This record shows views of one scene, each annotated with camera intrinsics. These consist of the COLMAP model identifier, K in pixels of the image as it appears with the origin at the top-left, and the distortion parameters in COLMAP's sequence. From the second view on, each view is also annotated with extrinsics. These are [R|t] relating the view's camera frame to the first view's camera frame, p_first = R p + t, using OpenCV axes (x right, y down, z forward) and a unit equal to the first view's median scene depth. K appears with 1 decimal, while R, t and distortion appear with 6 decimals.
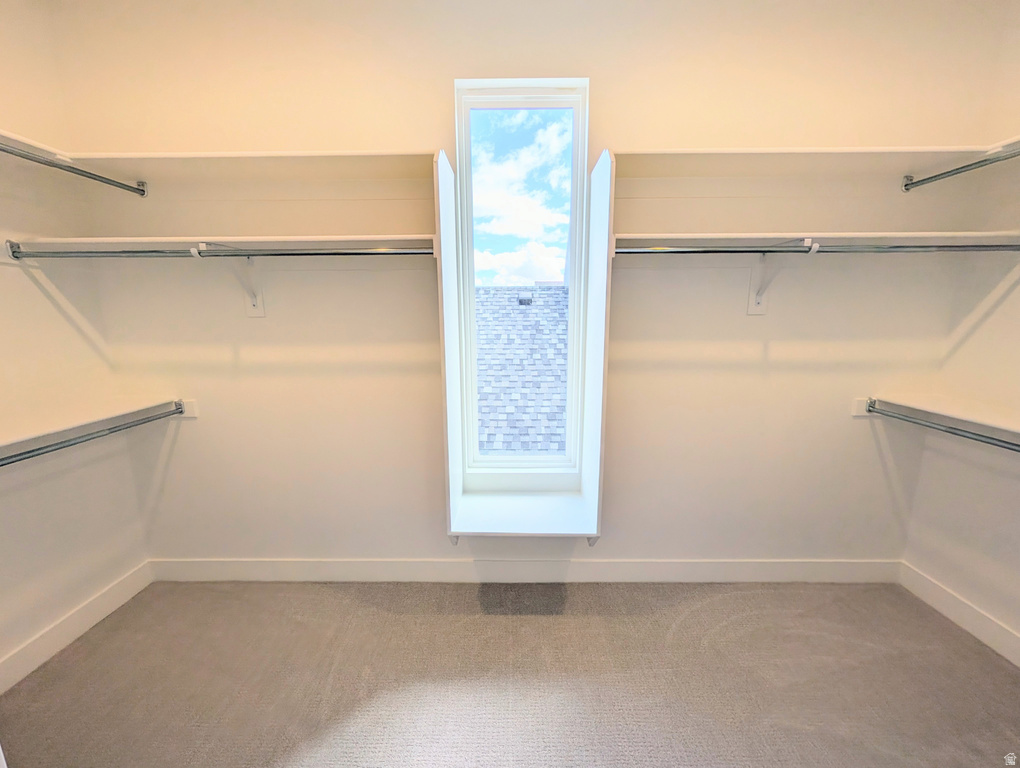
lens RADIAL K [[393.8, 0, 512.1], [0, 393.8, 384.5], [0, 0, 1]] dist [0.000182, -0.000123]
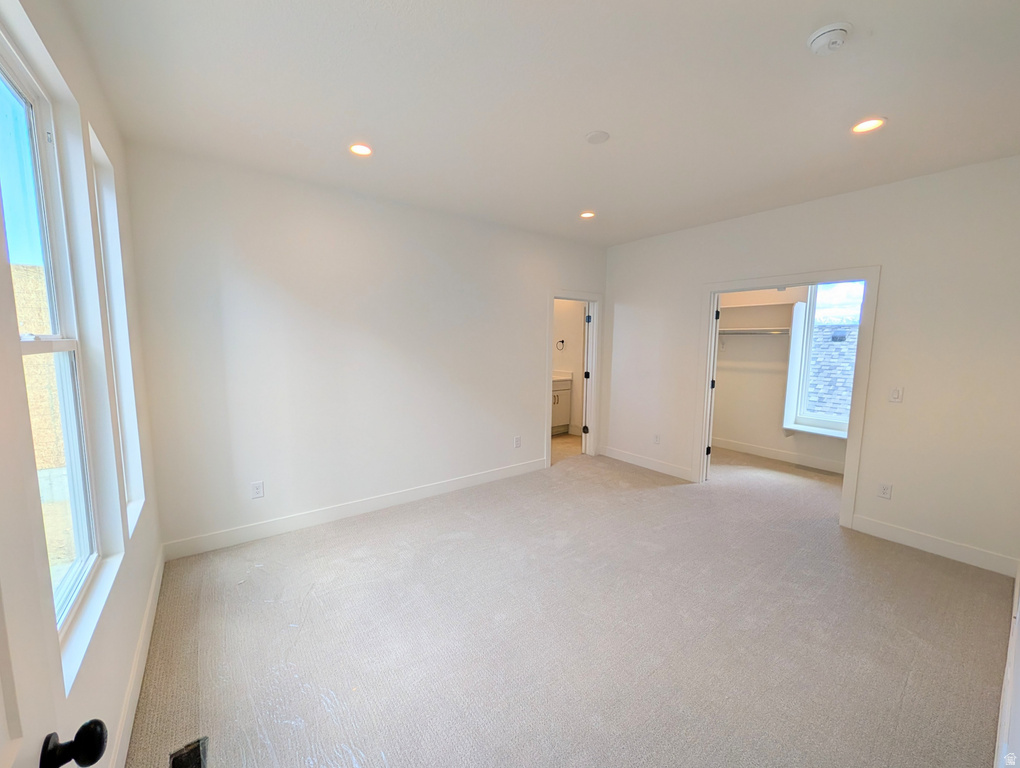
lens RADIAL K [[393.8, 0, 512.1], [0, 393.8, 384.5], [0, 0, 1]] dist [0.000182, -0.000123]
pose [[0.602731, 0.093587, -0.792437, 0.909533], [-0.150161, 0.988658, 0.002548, 0.353295], [0.783688, 0.117458, 0.609948, -2.364964]]
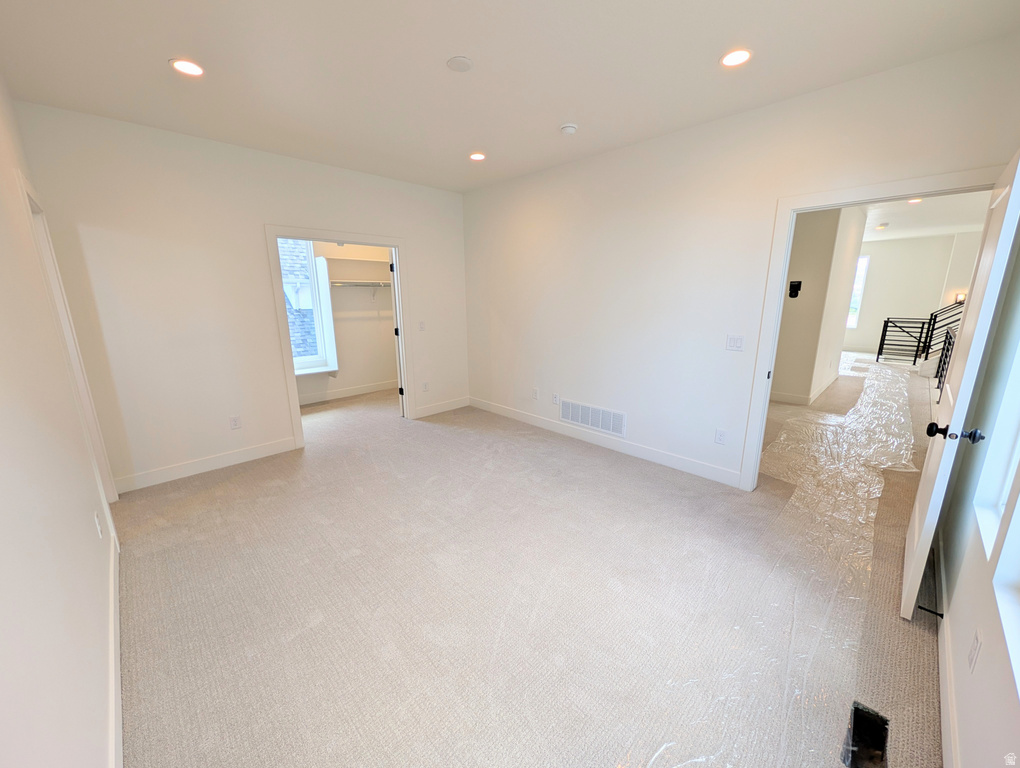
lens RADIAL K [[393.8, 0, 512.1], [0, 393.8, 384.5], [0, 0, 1]] dist [0.000182, -0.000123]
pose [[0.708113, -0.161467, 0.687390, -1.046236], [0.132920, 0.986581, 0.094820, 0.378258], [-0.693476, 0.024224, 0.720072, -2.400005]]
